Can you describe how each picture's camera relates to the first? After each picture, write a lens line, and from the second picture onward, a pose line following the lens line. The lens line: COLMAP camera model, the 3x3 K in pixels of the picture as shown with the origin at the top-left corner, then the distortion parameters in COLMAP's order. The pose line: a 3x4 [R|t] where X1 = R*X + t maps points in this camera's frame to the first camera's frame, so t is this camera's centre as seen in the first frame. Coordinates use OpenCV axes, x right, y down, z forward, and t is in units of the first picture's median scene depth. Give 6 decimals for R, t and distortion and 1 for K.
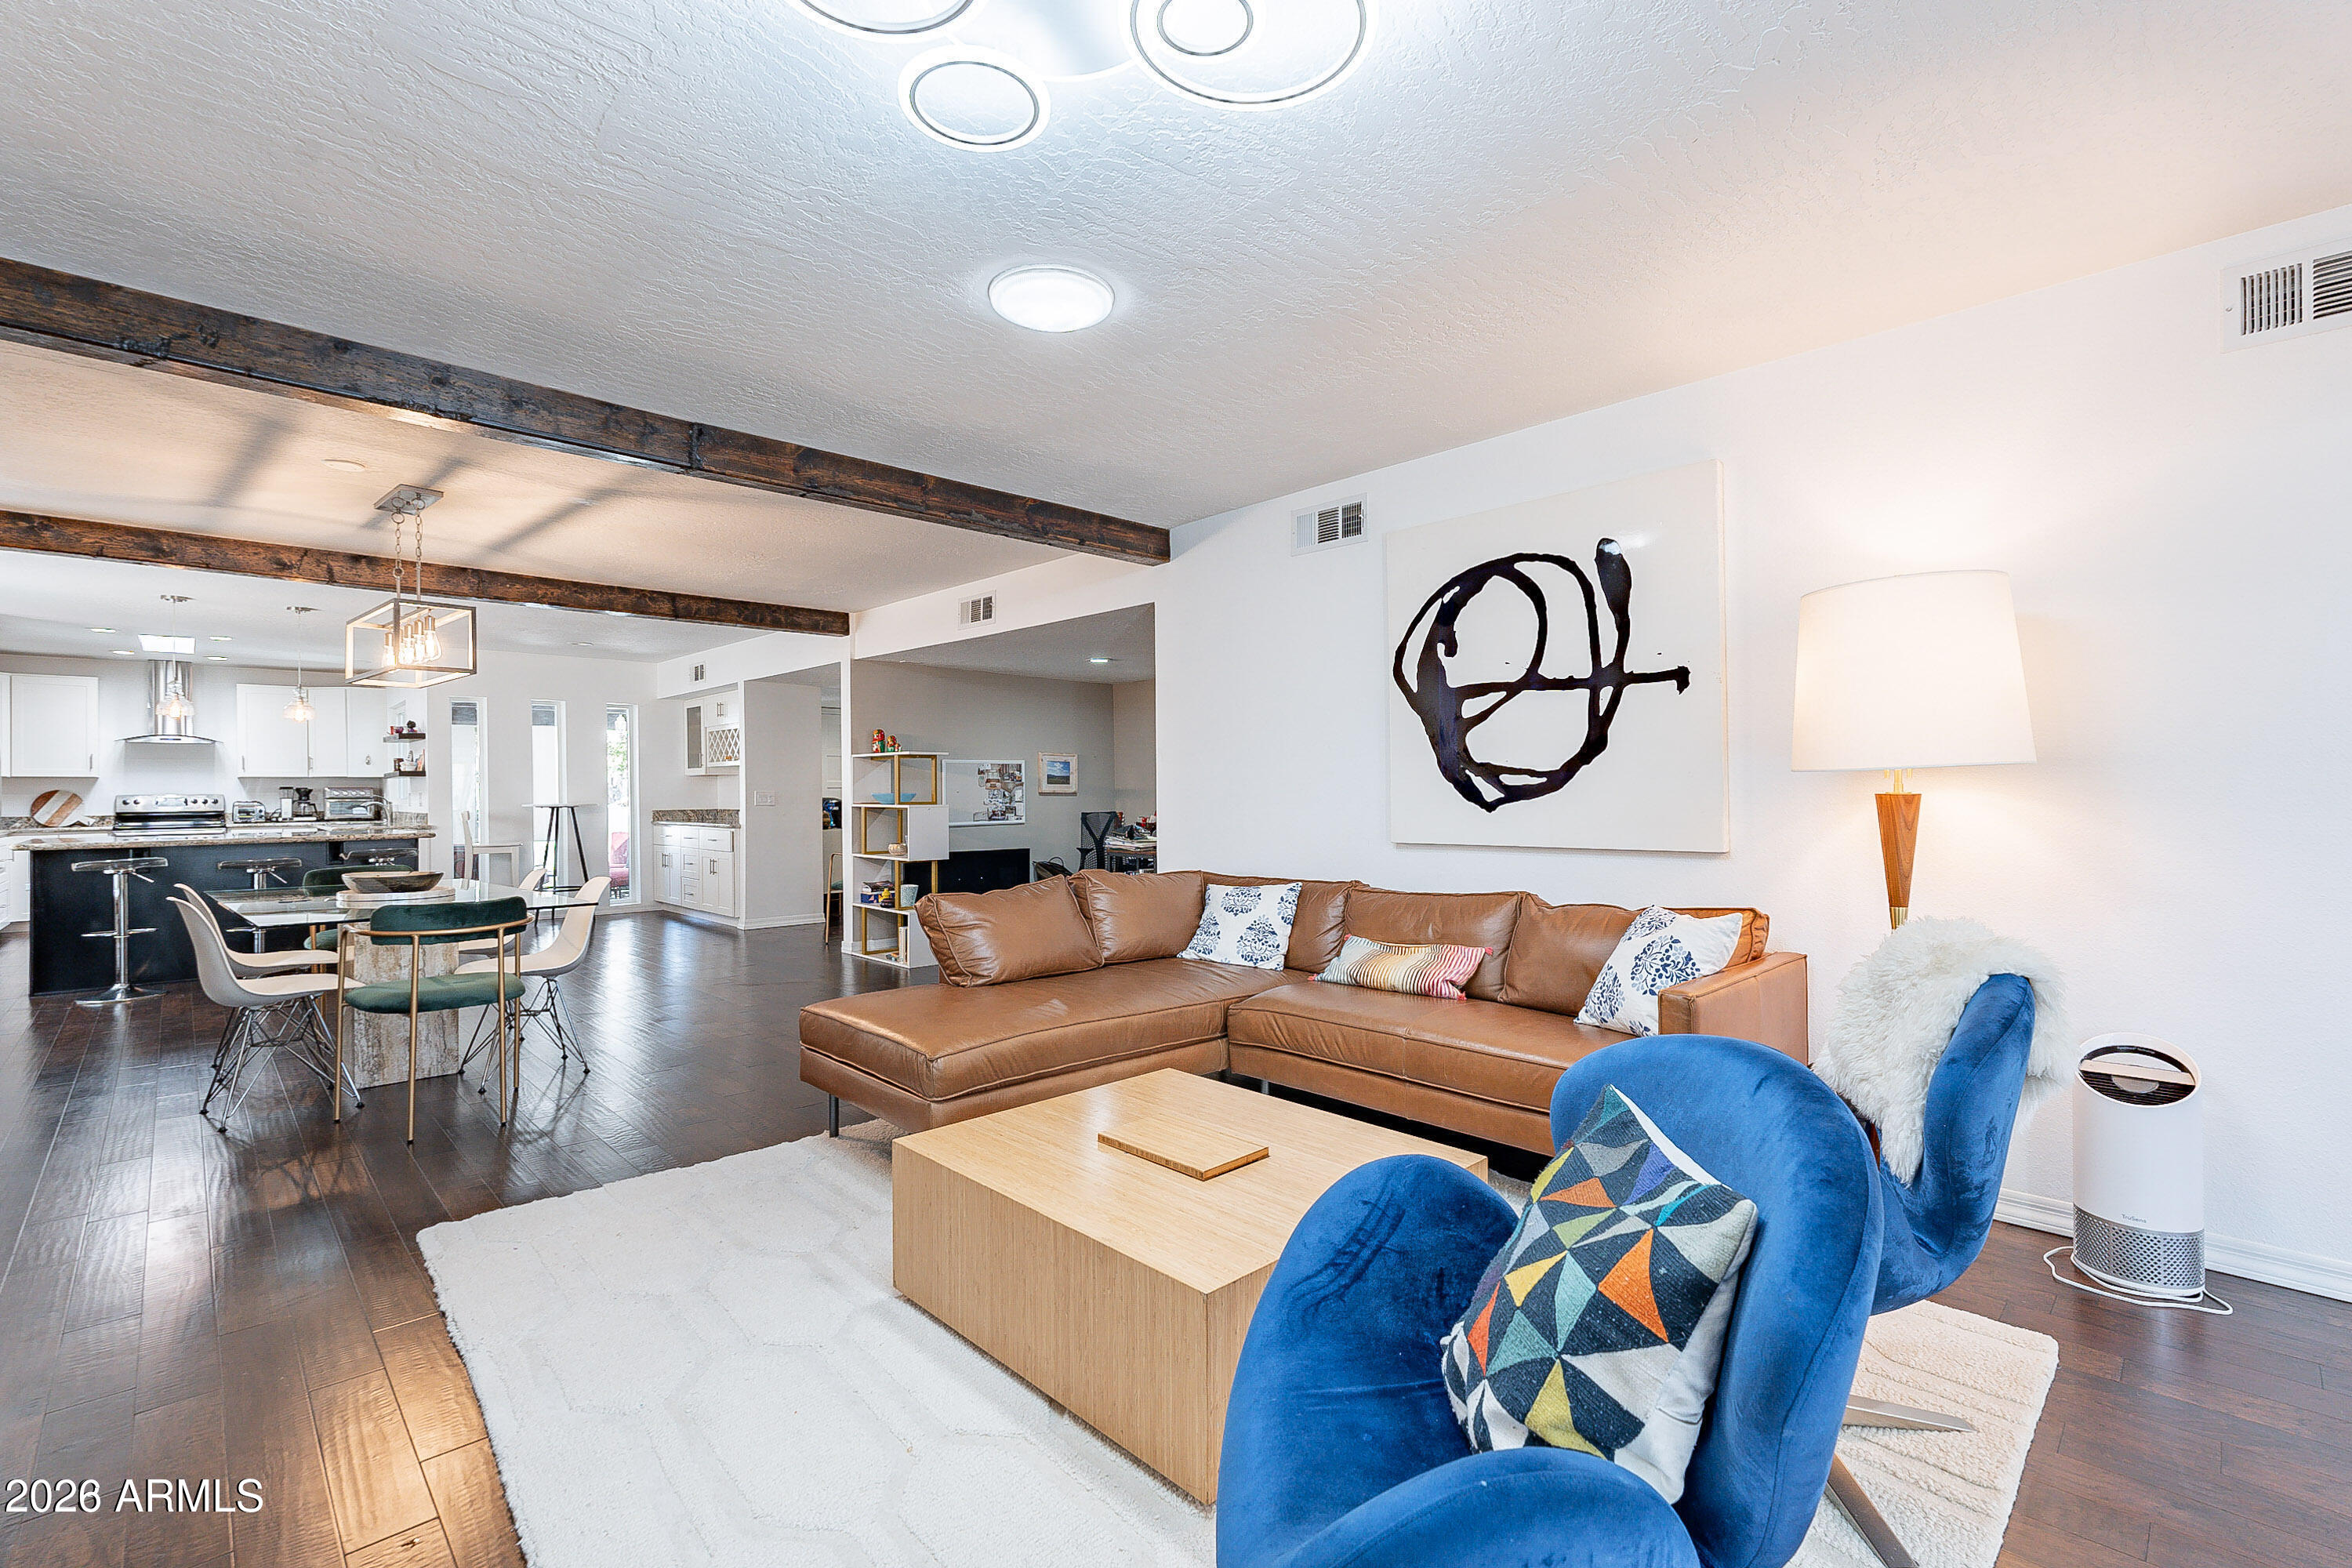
lens RADIAL K [[1029.5, 0, 1175.6], [0, 1029.5, 787.3], [0, 0, 1]] dist [-0.000028, 0.000286]
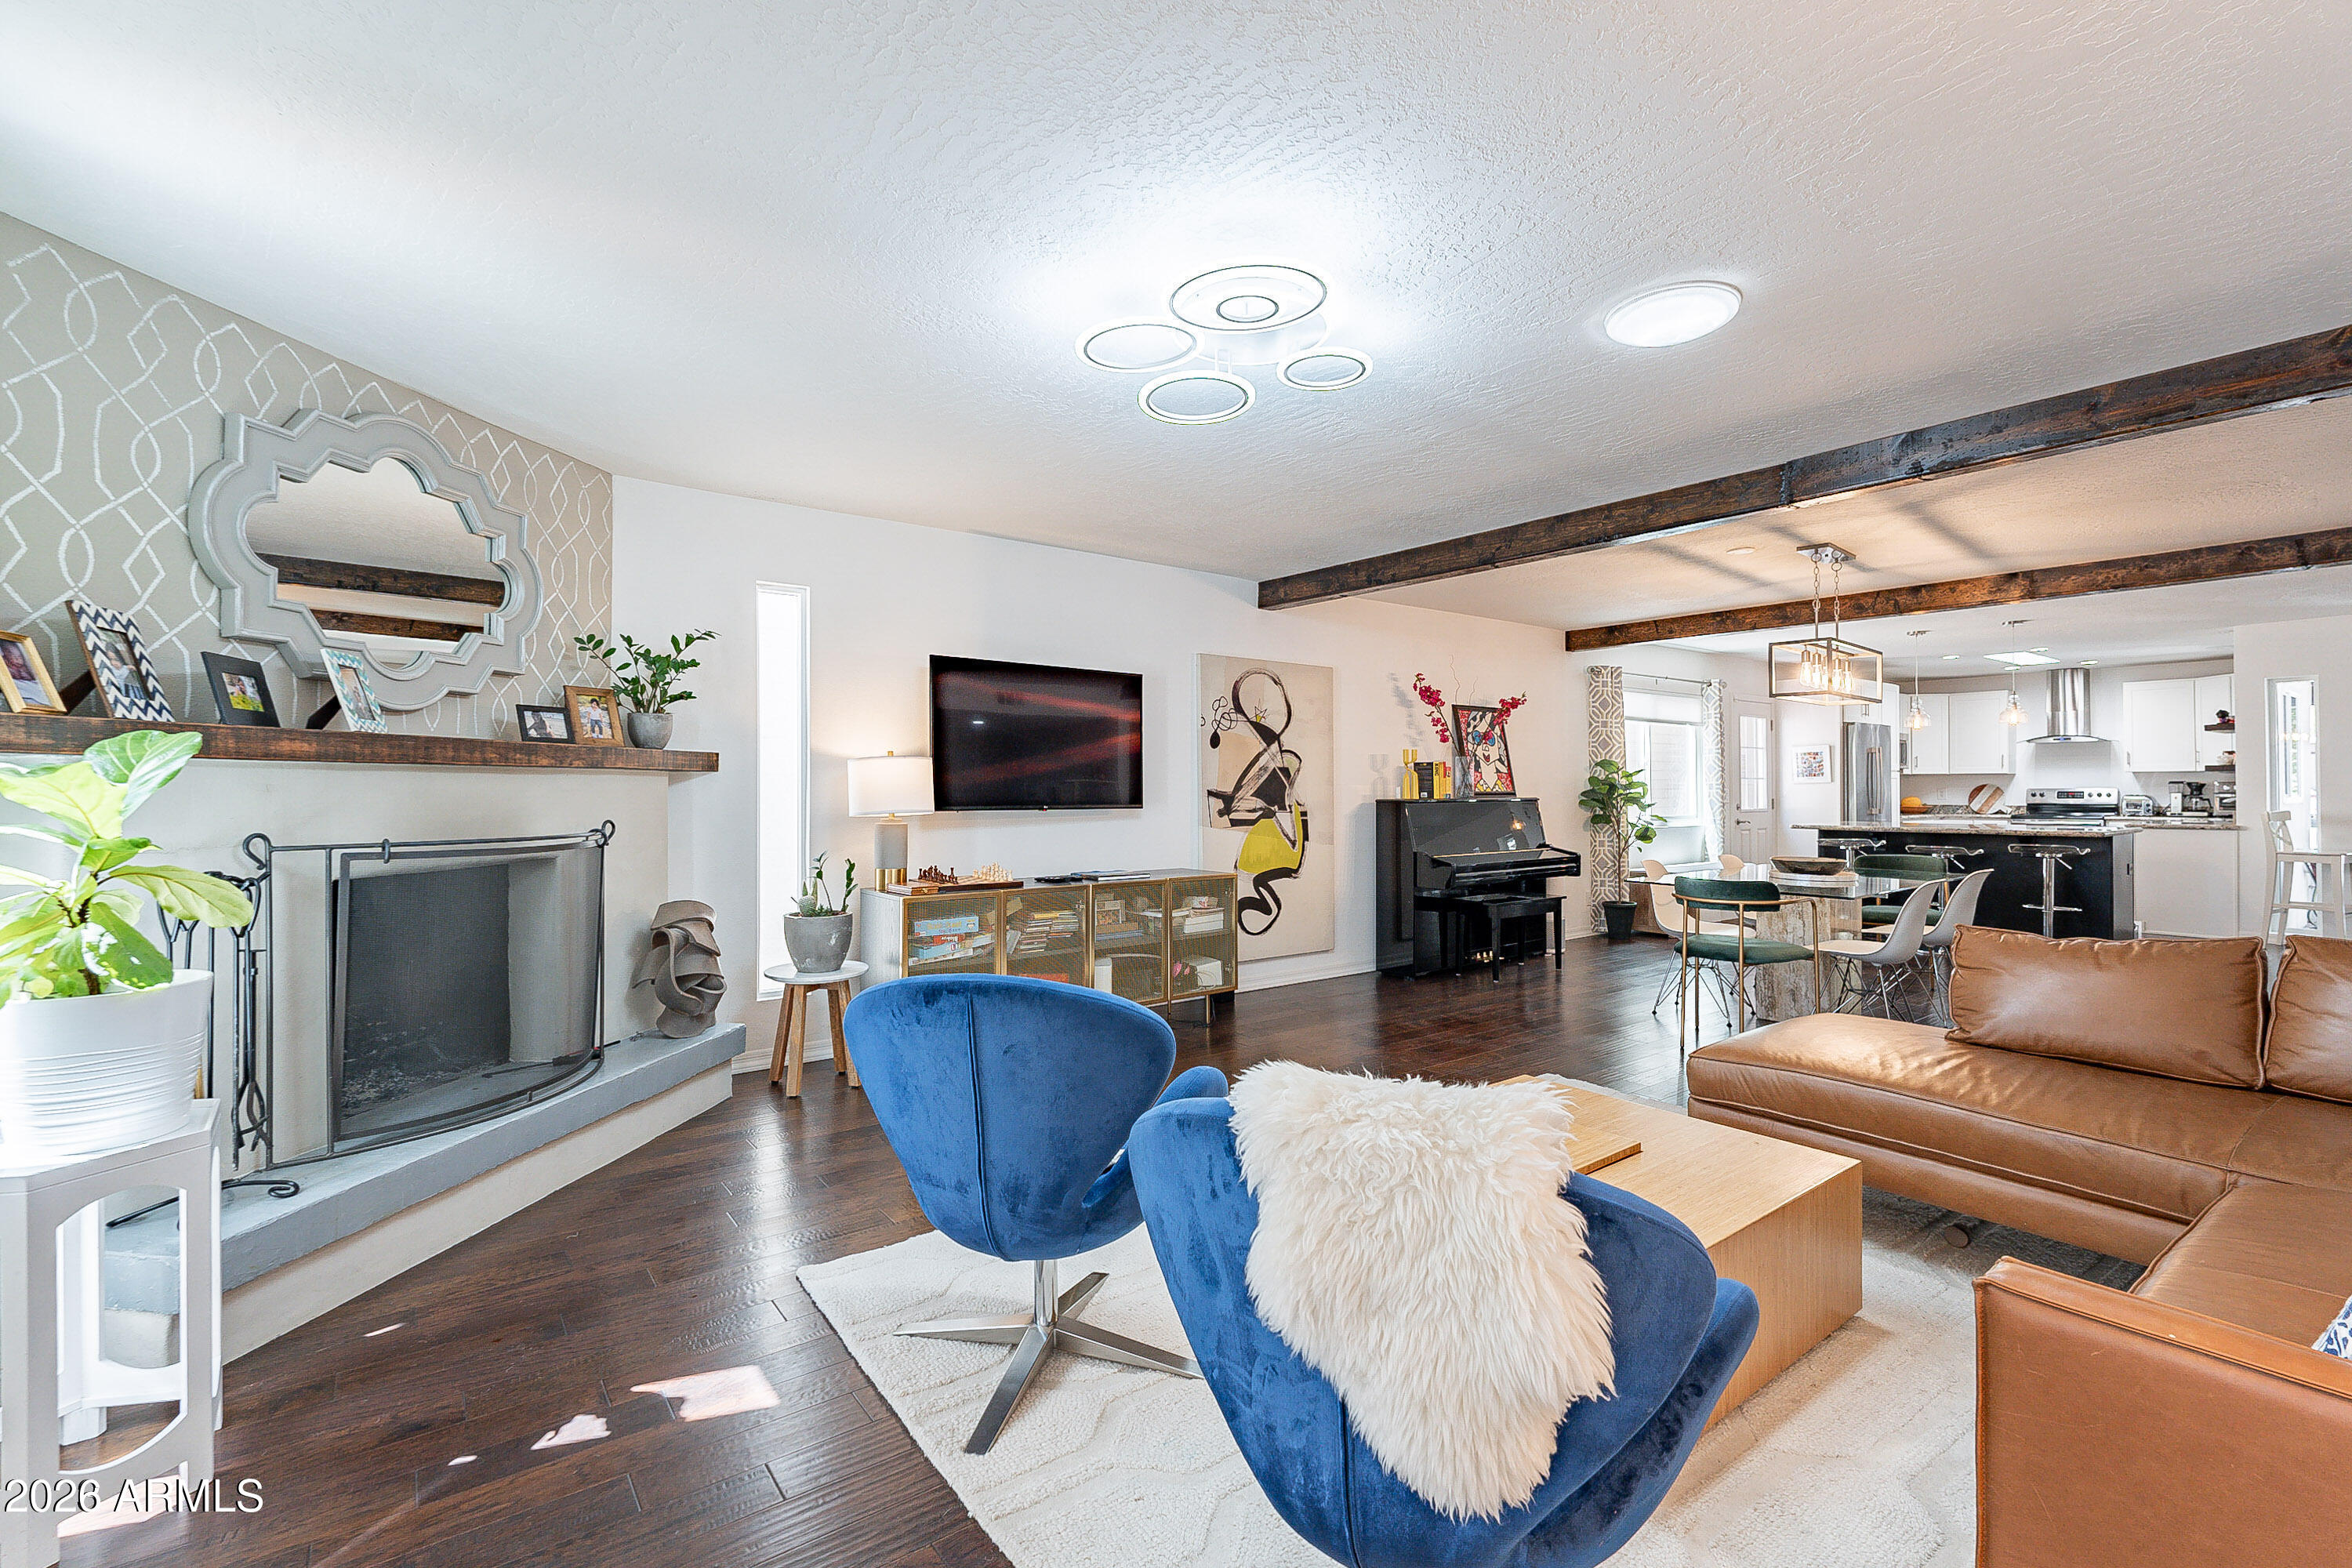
lens RADIAL K [[1029.5, 0, 1167.3], [0, 1029.5, 784.0], [0, 0, 1]] dist [-0.000028, 0.000286]
pose [[-0.127461, 0.003943, -0.991836, 0.649723], [0.005286, 0.999981, 0.003296, -0.016333], [0.991830, -0.004822, -0.127479, 0.444081]]
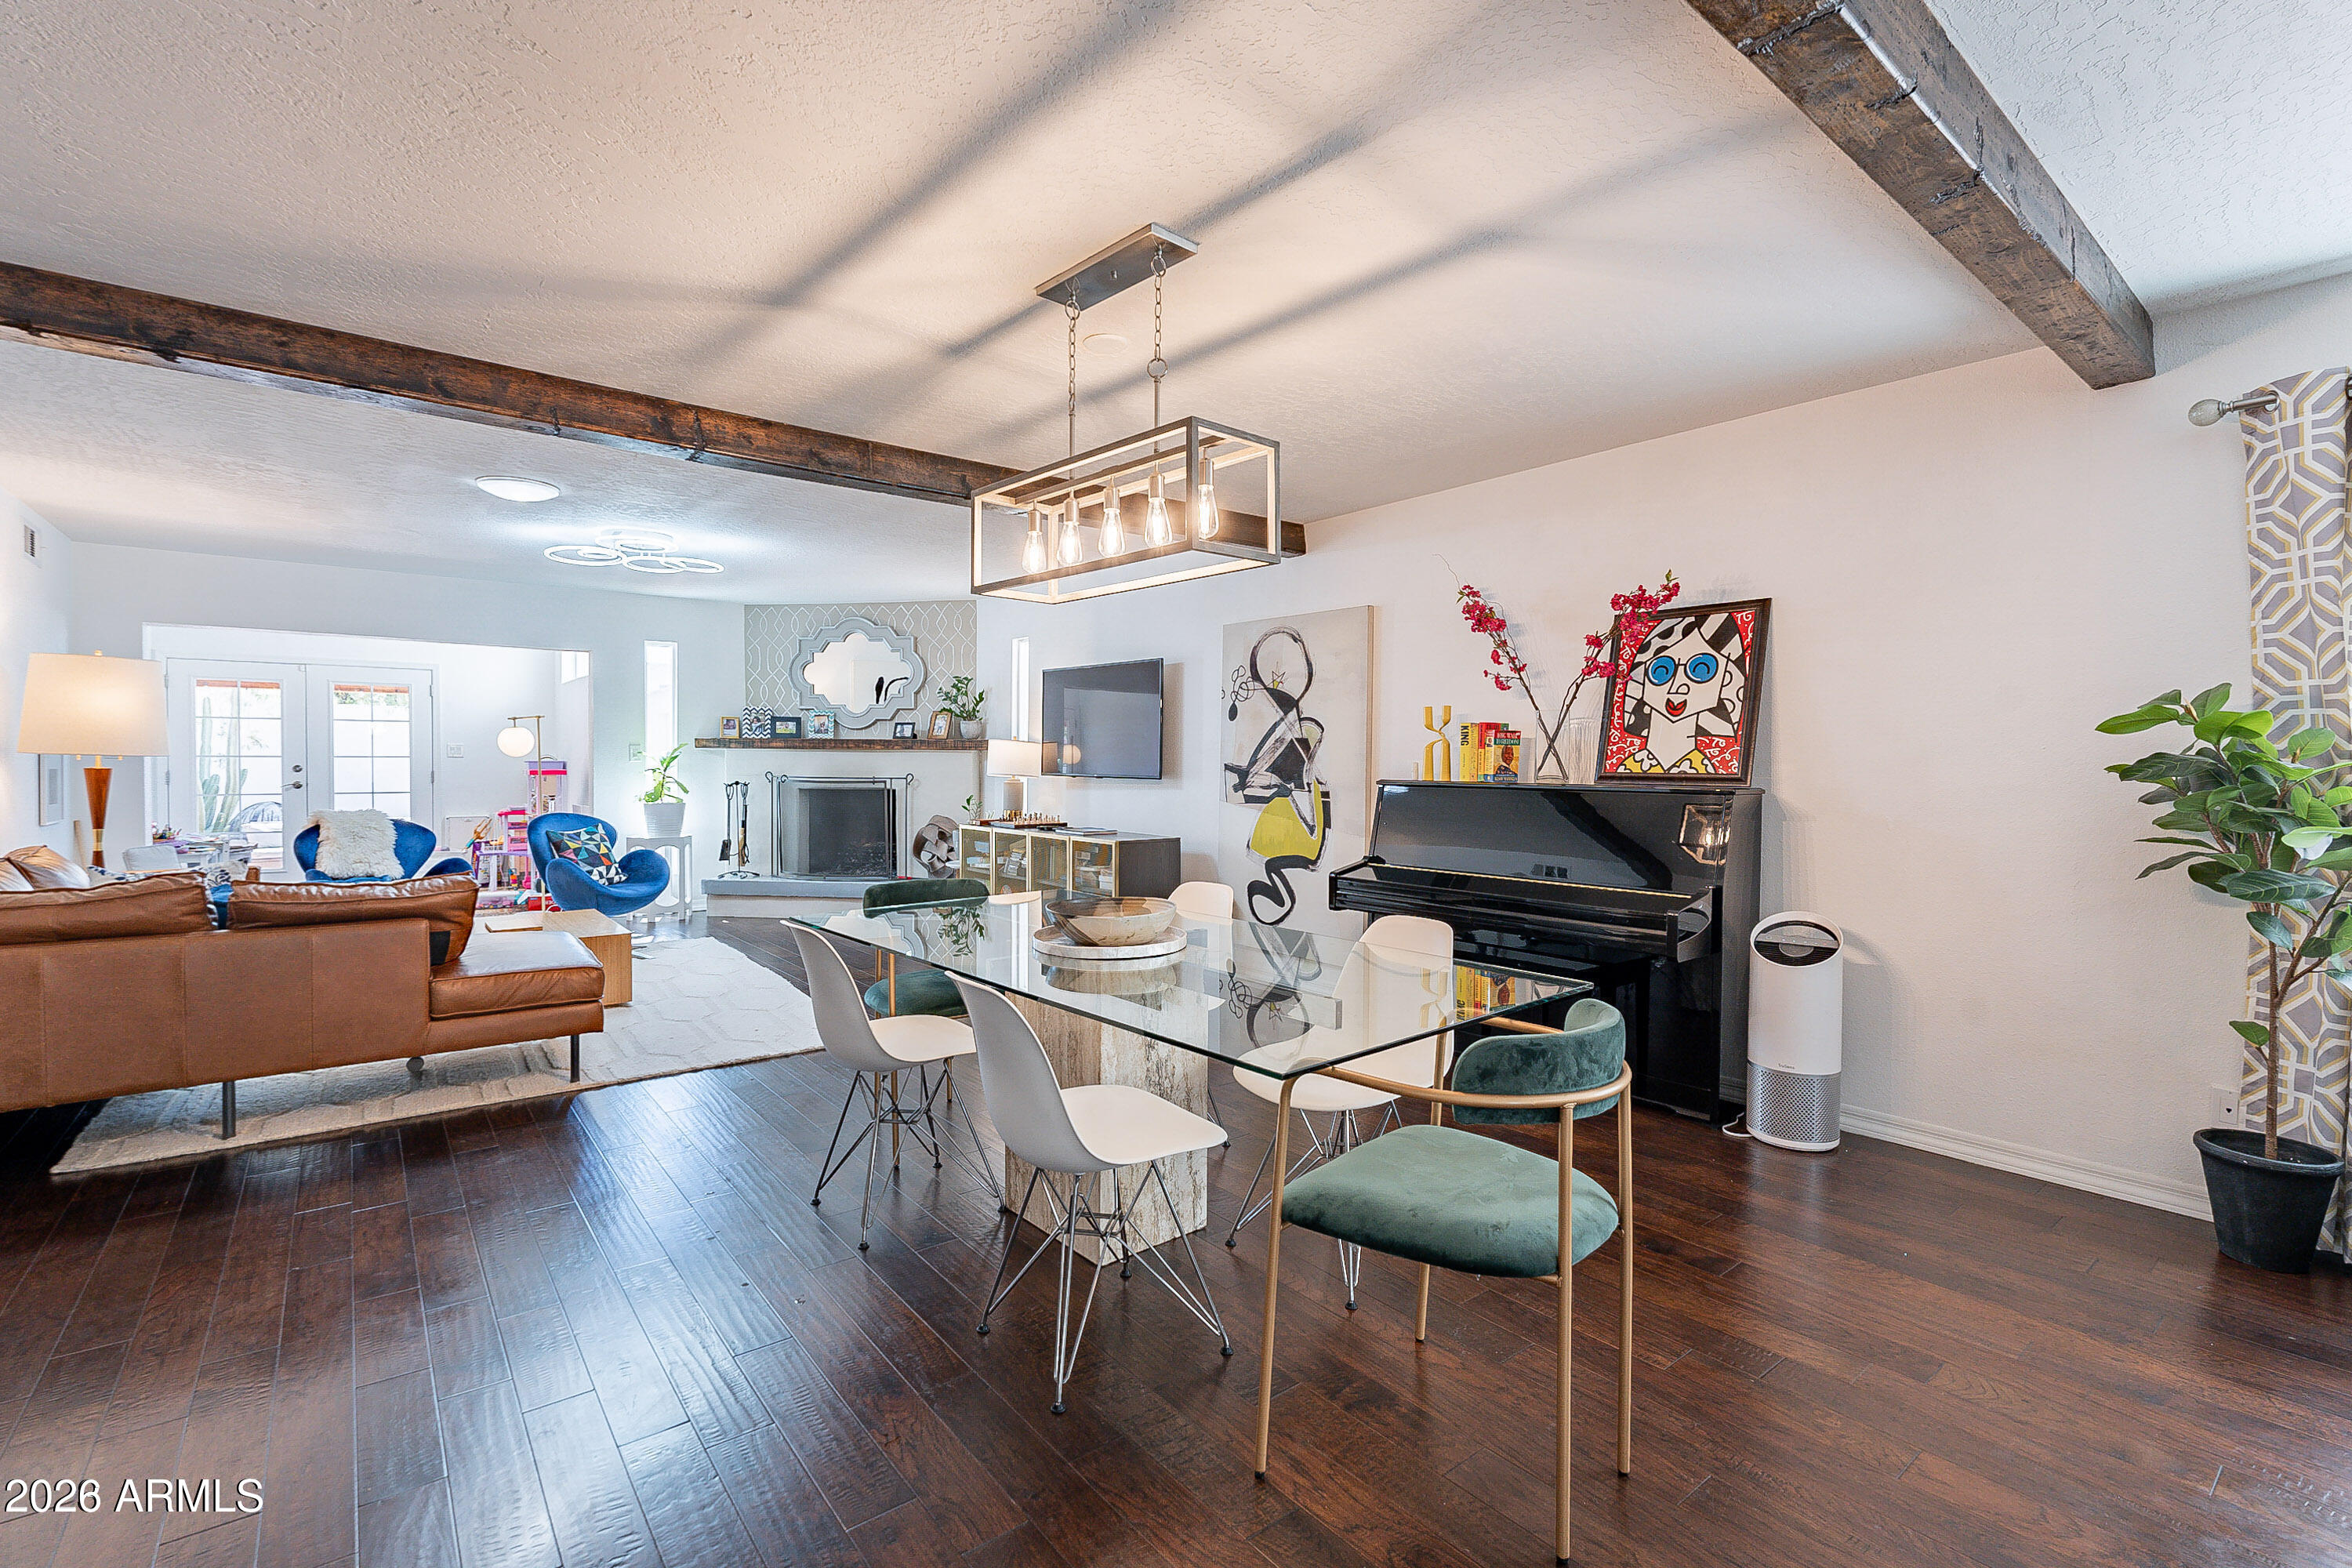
lens RADIAL K [[1029.5, 0, 1158.0], [0, 1029.5, 785.1], [0, 0, 1]] dist [-0.000028, 0.000286]
pose [[-0.994461, -0.003387, 0.105056, -0.950937], [-0.001242, 0.999790, 0.020477, -0.001572], [-0.105103, 0.020233, -0.994256, 1.823672]]
